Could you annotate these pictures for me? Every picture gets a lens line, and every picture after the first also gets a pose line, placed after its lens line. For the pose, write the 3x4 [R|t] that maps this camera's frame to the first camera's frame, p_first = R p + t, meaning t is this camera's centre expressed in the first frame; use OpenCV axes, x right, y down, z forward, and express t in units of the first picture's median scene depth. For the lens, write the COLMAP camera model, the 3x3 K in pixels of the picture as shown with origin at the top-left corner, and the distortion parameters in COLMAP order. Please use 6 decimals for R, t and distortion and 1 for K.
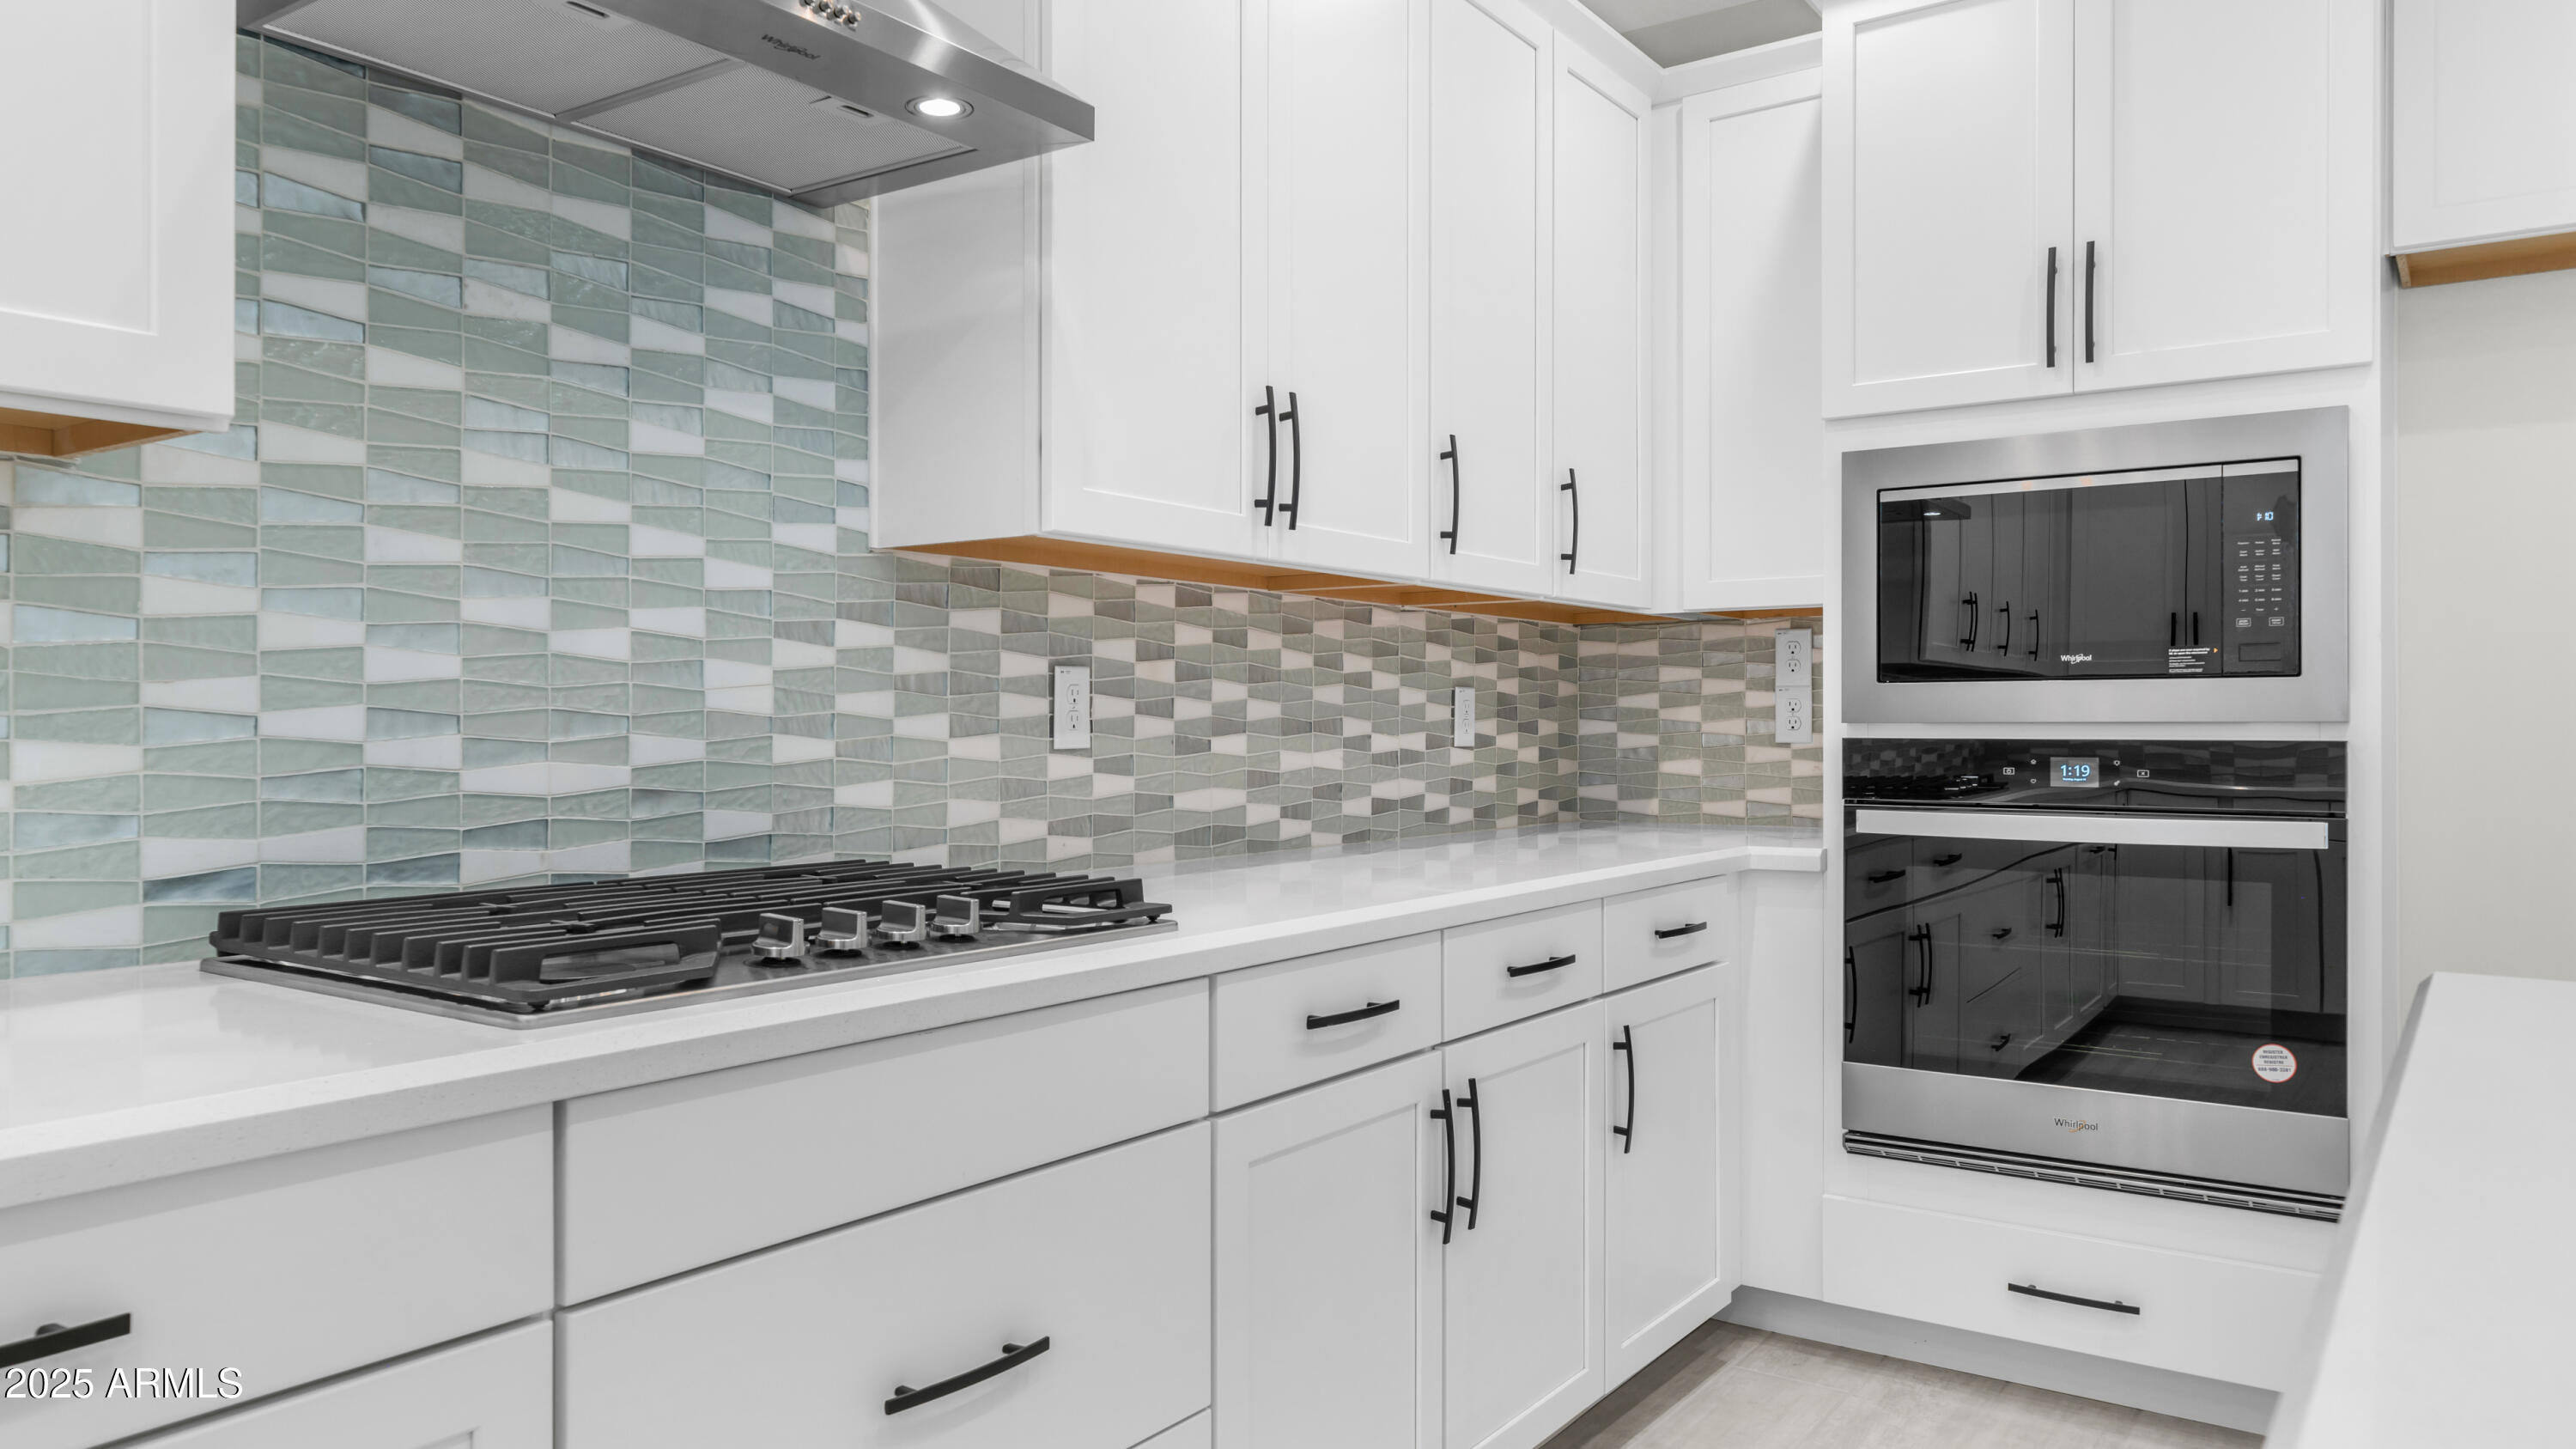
lens RADIAL K [[1711.8, 0, 1251.4], [0, 1711.8, 725.6], [0, 0, 1]] dist [0.002637, 0.004416]
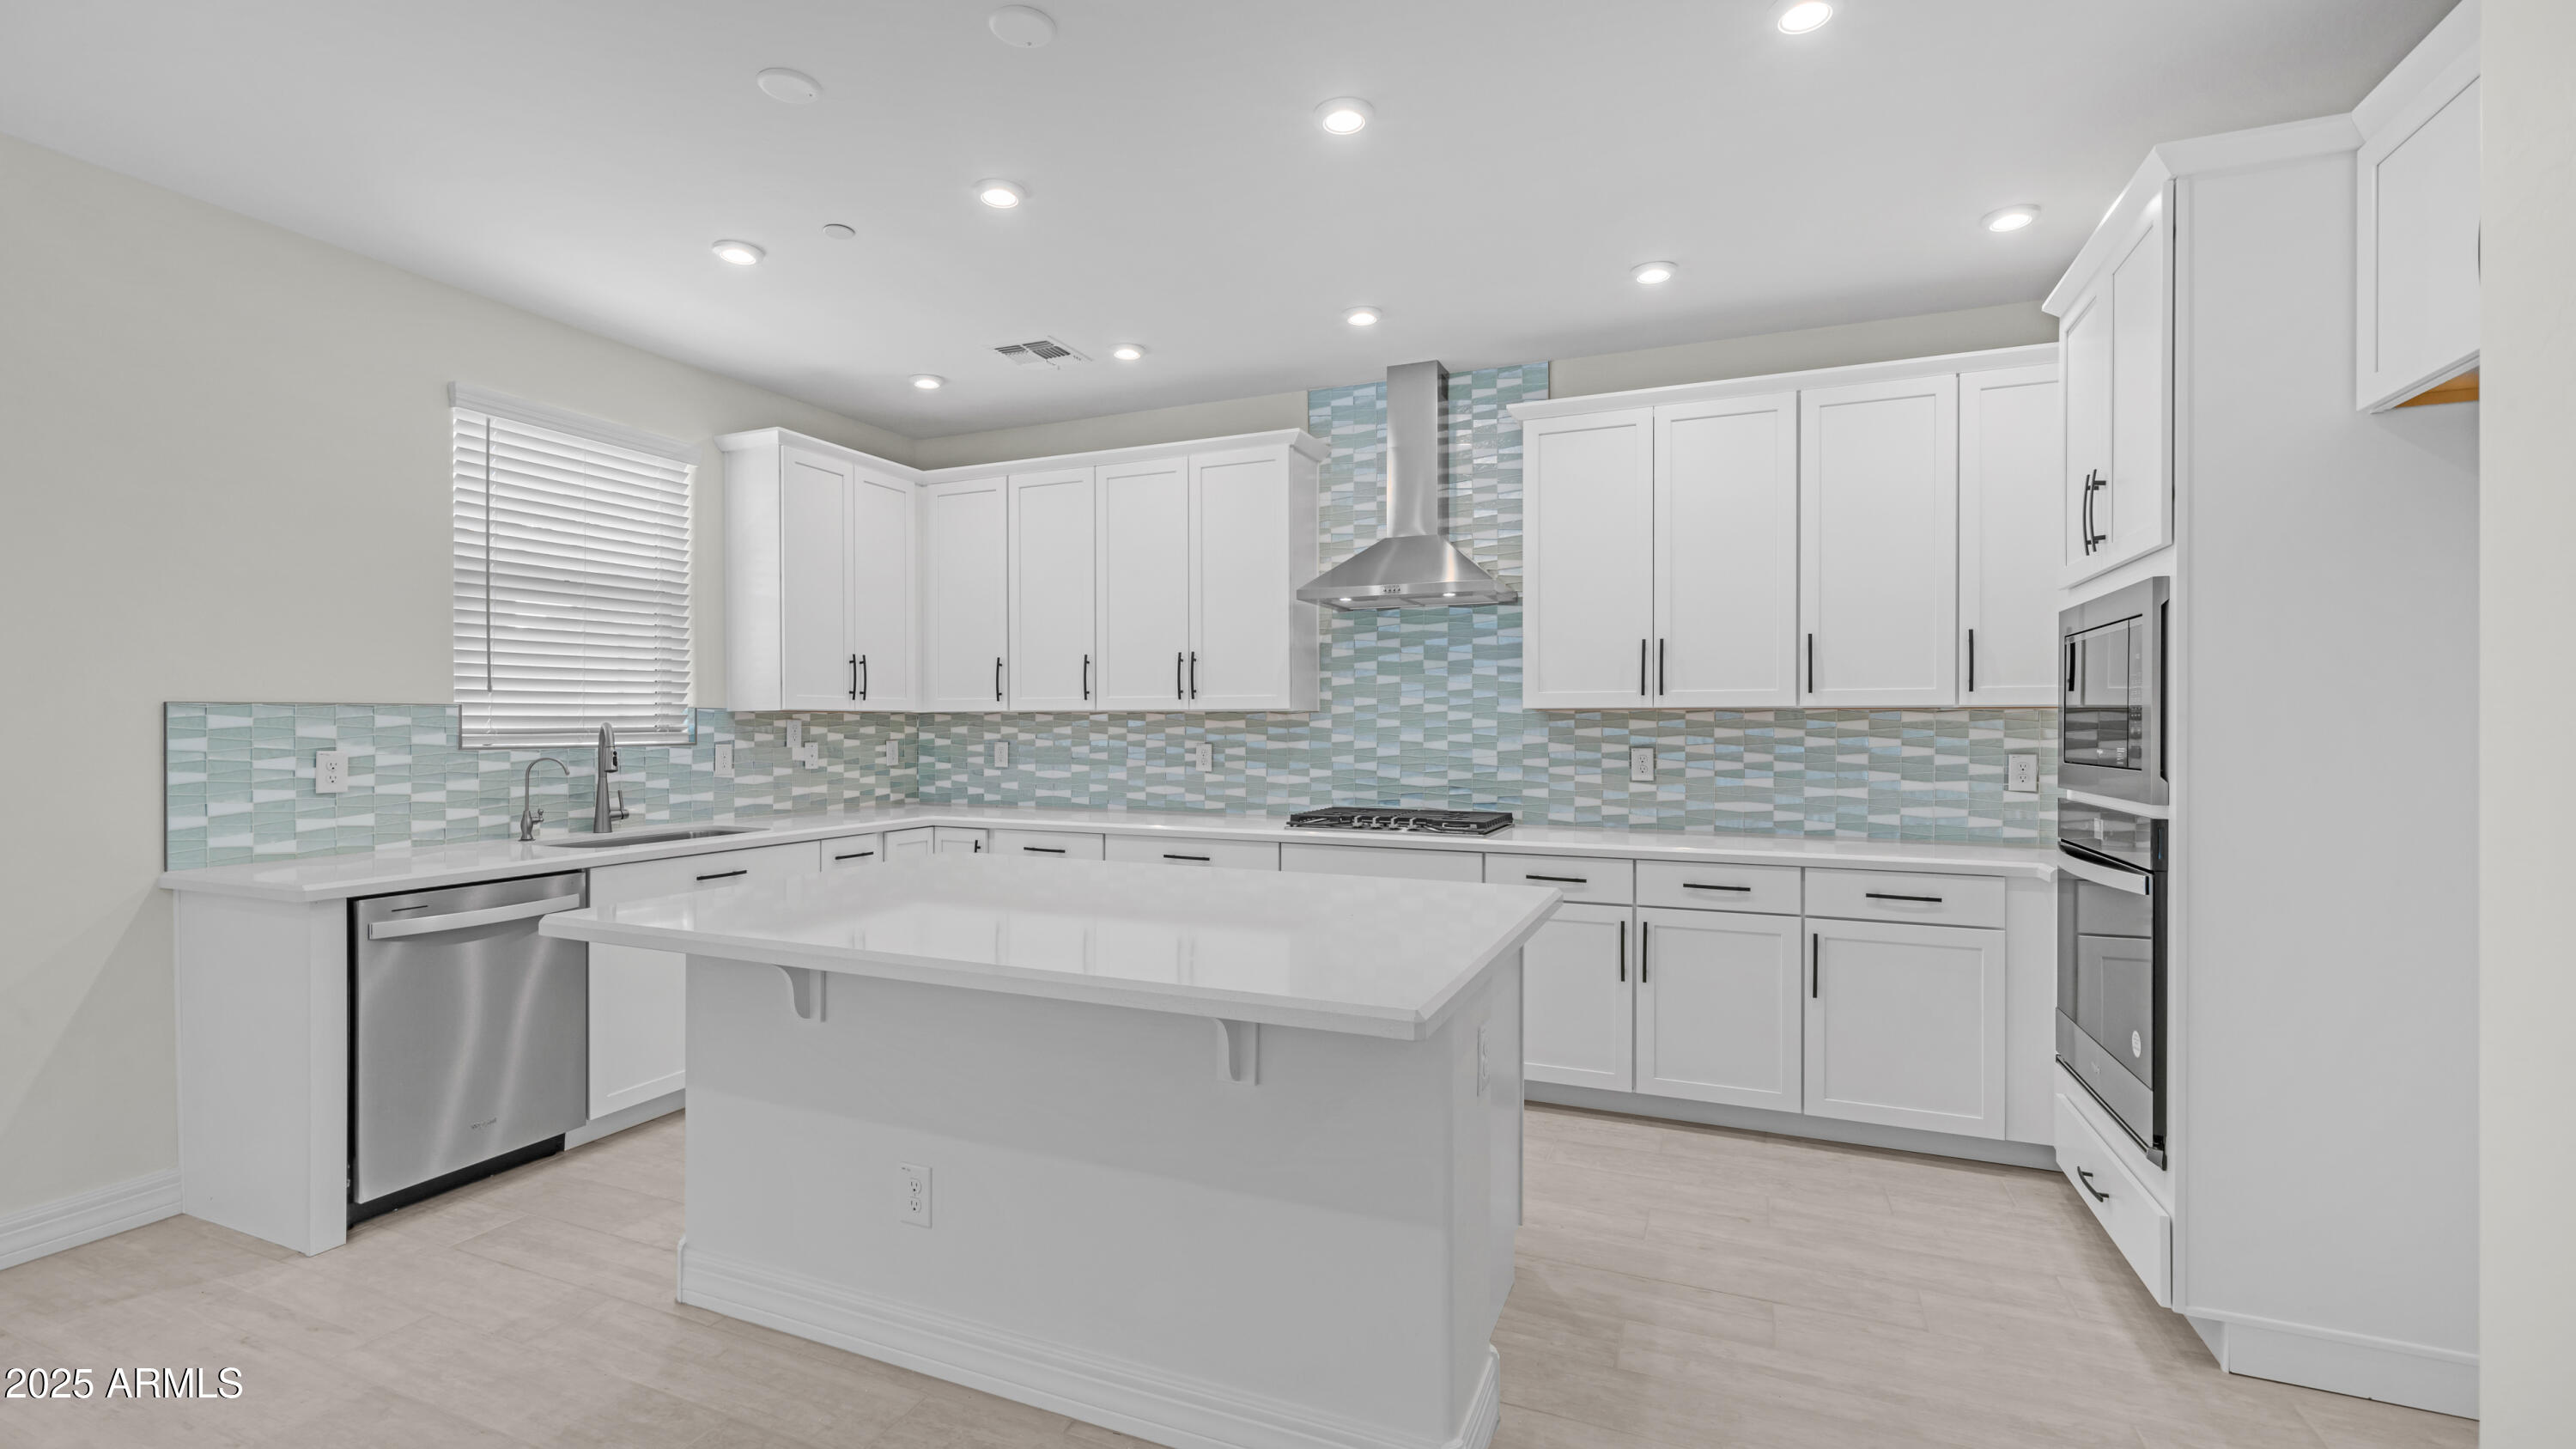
lens RADIAL K [[1107.2, 0, 1261.0], [0, 1107.2, 725.8], [0, 0, 1]] dist [-0.000570, 0.000325]
pose [[0.212843, -0.001503, -0.977085, 1.574628], [-0.003809, 0.999990, -0.002368, -0.070321], [0.977079, 0.004226, 0.212836, 0.117678]]
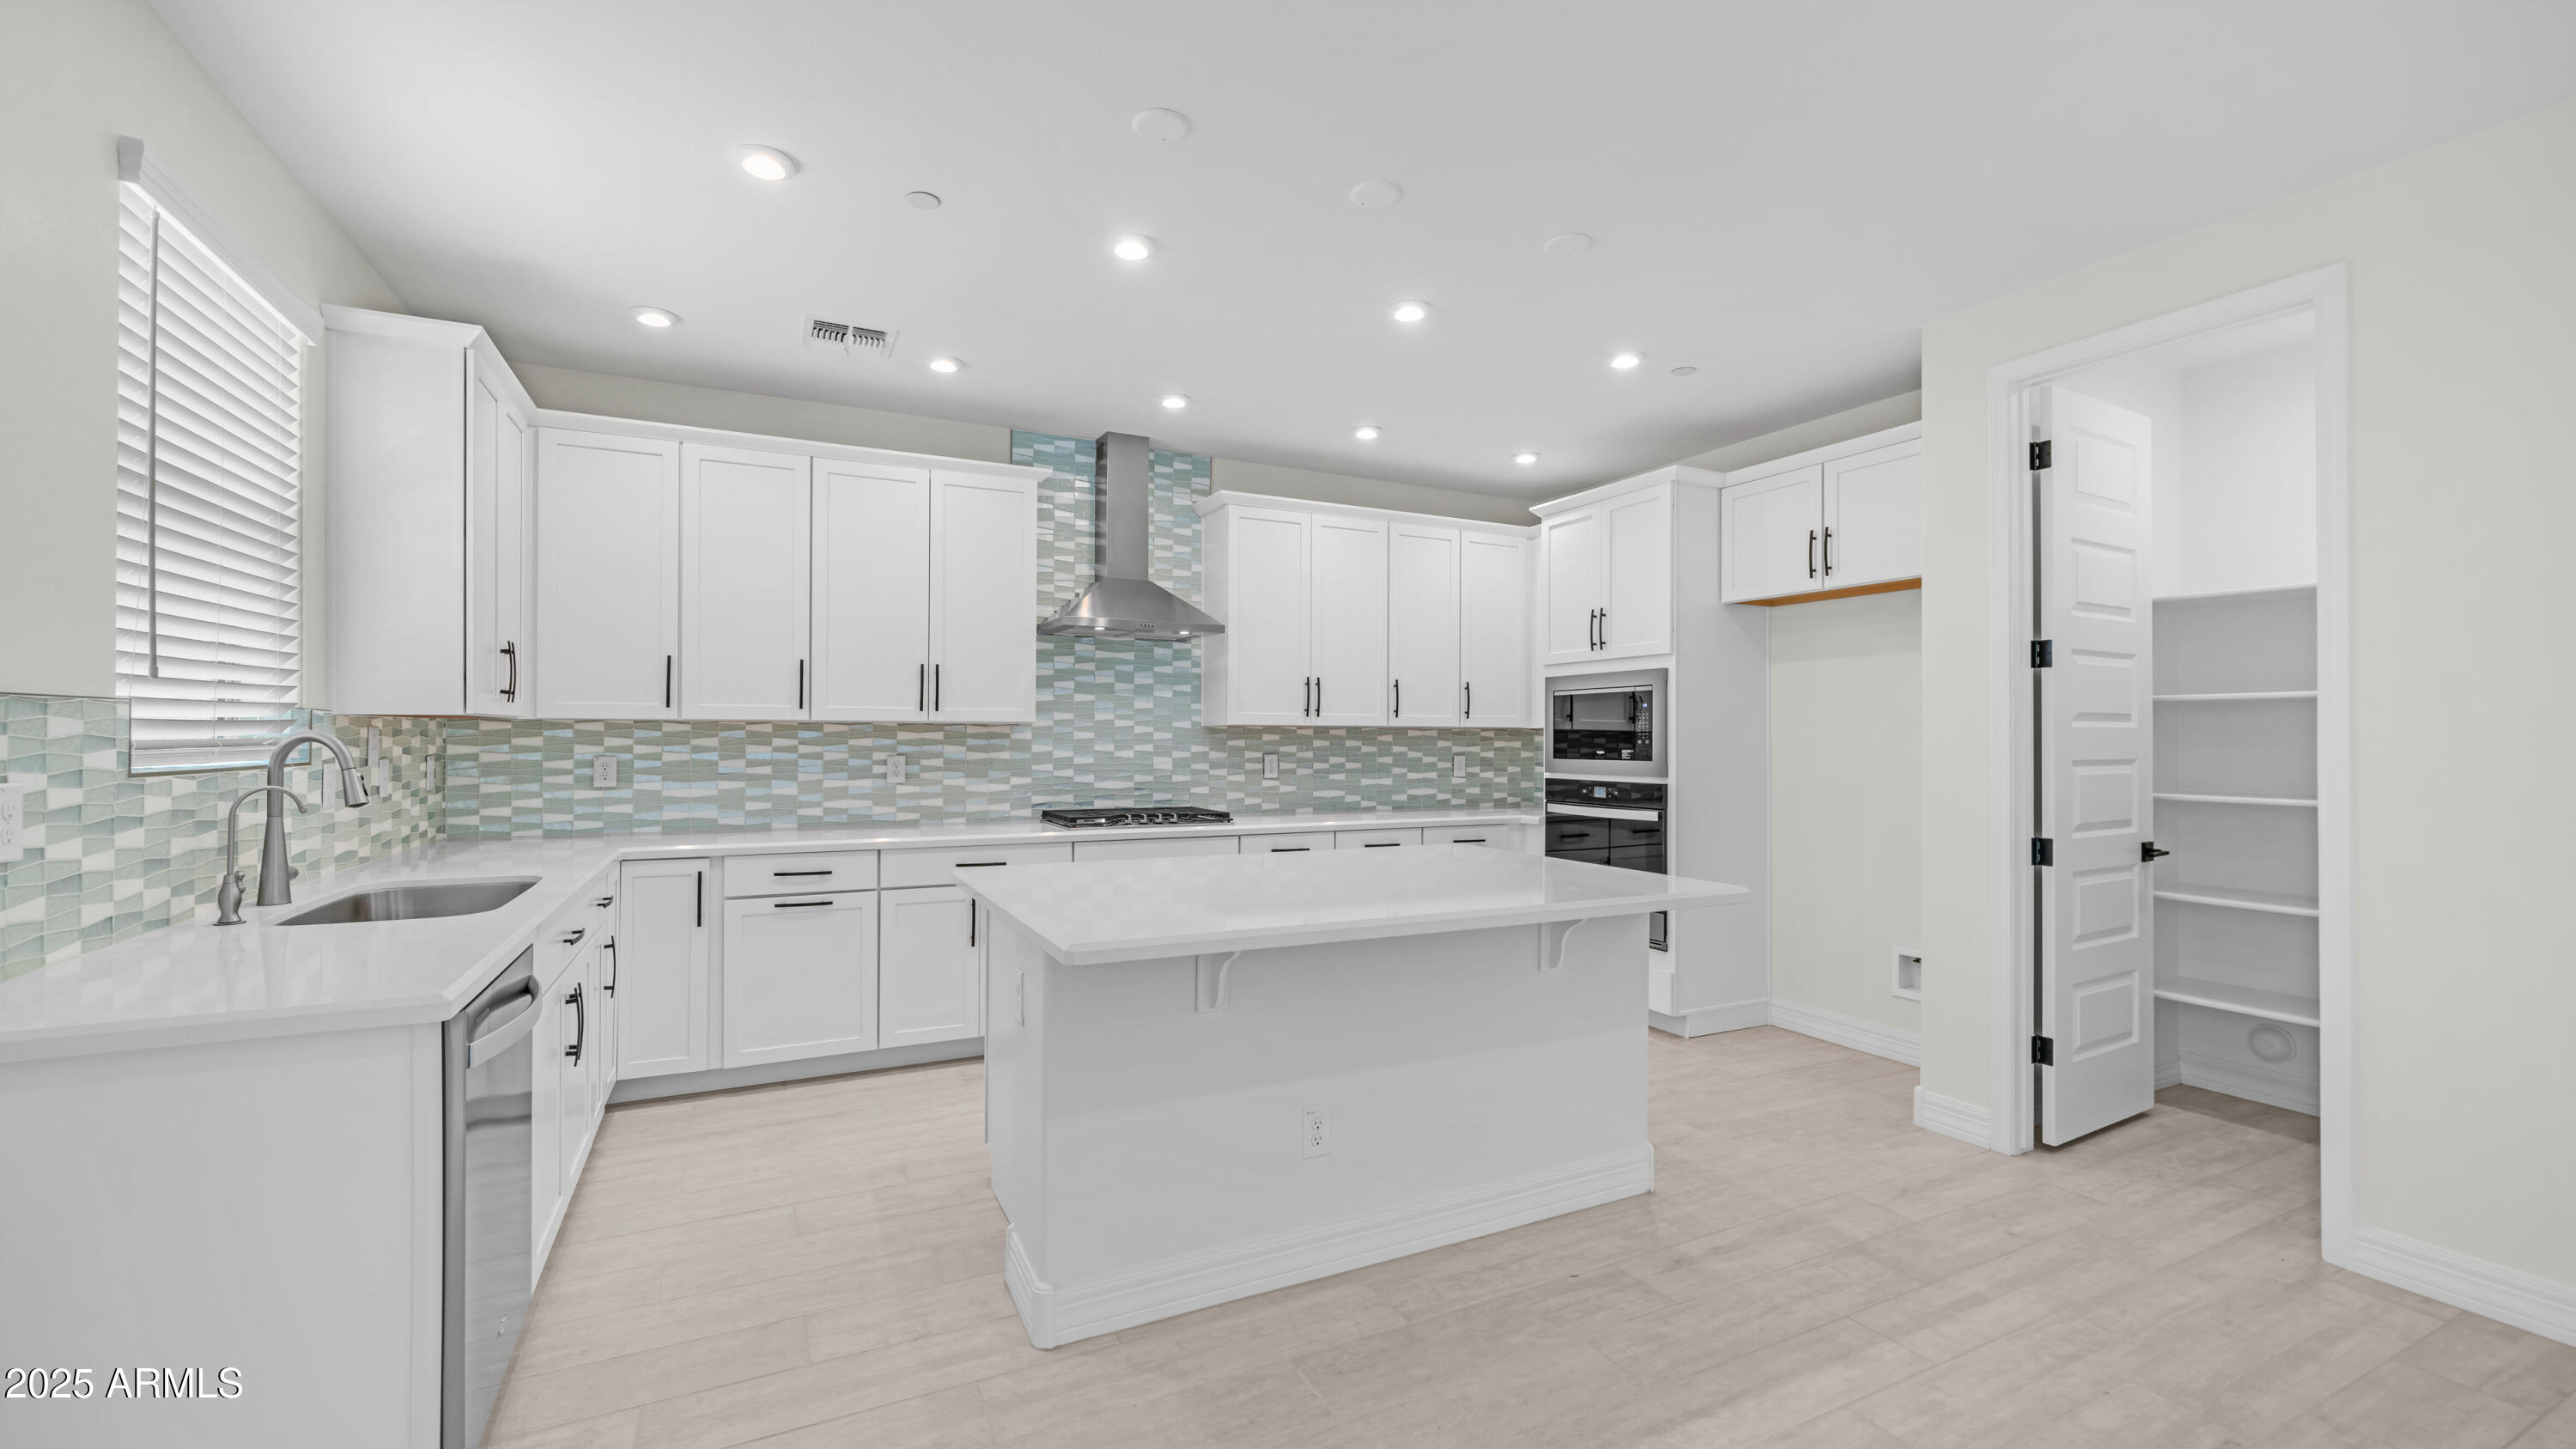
lens RADIAL K [[1040.0, 0, 1264.8], [0, 1040.0, 732.6], [0, 0, 1]] dist [-0.003767, 0.001060]
pose [[0.884539, -0.001145, -0.466465, 0.998497], [-0.003623, 0.999950, -0.009324, -0.067811], [0.466453, 0.009937, 0.884490, -1.005039]]
